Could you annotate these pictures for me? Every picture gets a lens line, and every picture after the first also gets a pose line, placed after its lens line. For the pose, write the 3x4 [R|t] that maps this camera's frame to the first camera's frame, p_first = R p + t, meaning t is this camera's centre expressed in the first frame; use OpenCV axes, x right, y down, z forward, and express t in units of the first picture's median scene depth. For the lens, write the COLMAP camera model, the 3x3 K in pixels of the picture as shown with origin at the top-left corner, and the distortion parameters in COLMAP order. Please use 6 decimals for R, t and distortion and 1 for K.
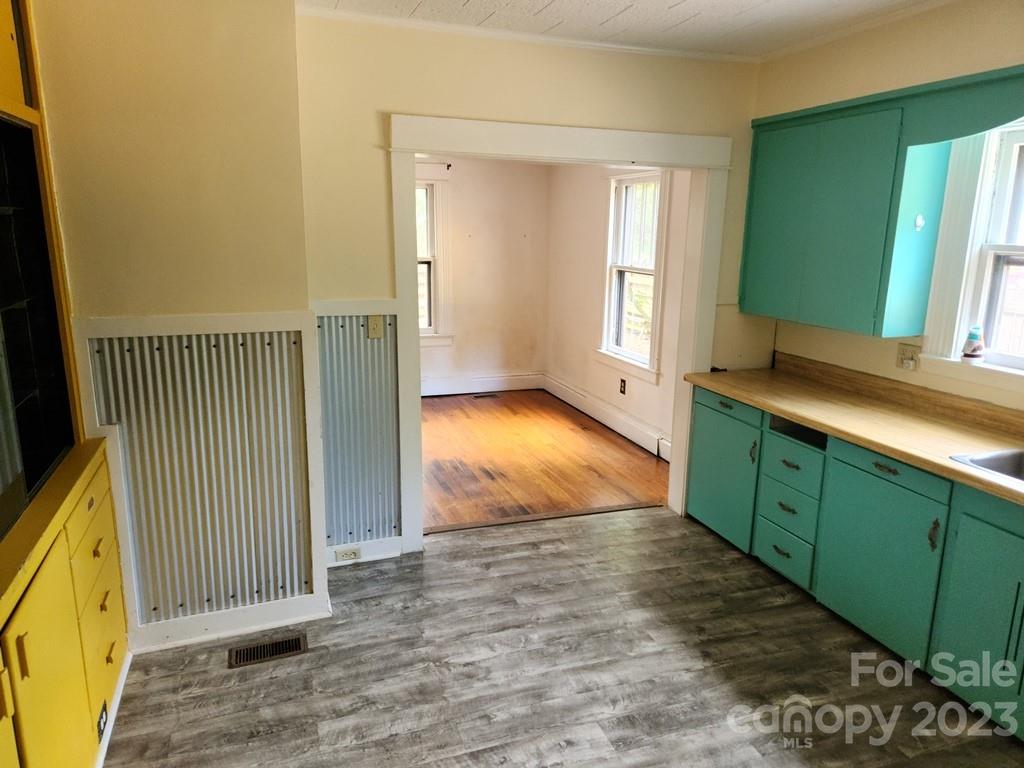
lens RADIAL K [[719.9, 0, 512.0], [0, 719.9, 384.0], [0, 0, 1]] dist [0.000504, -0.000807]
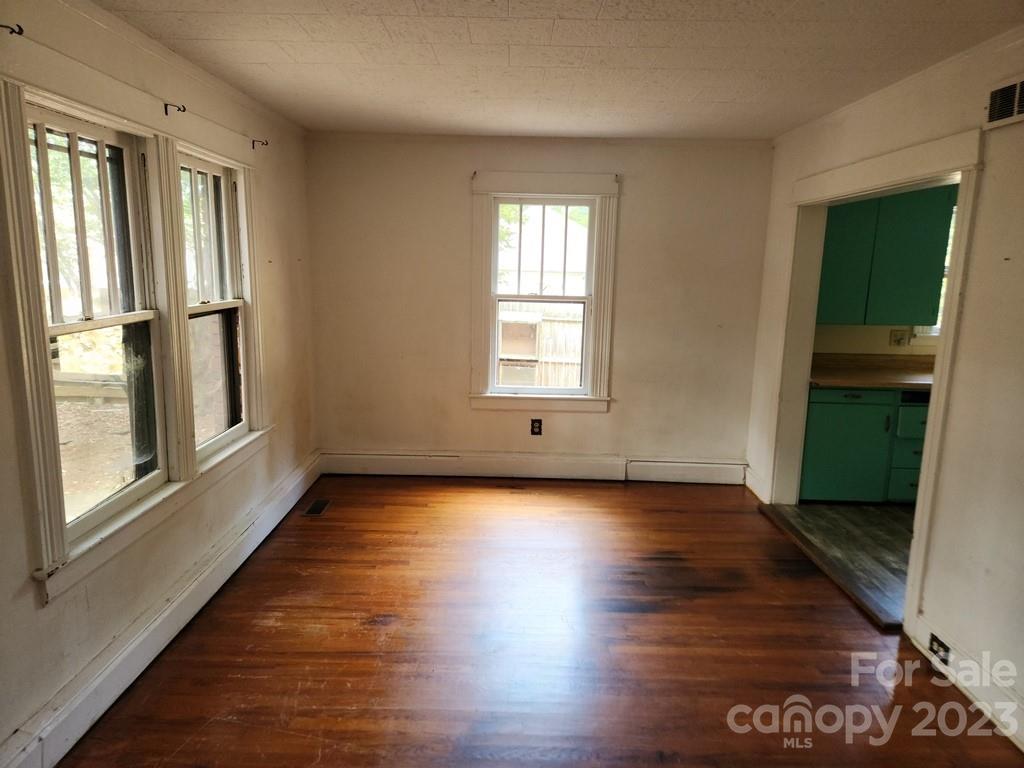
lens RADIAL K [[685.4, 0, 512.0], [0, 685.4, 384.0], [0, 0, 1]] dist [0.010390, 0.002107]
pose [[0.339528, -0.181617, 0.922895, -1.415258], [0.192691, 0.973802, 0.120745, -0.352285], [-0.920647, 0.136837, 0.365629, 1.583810]]
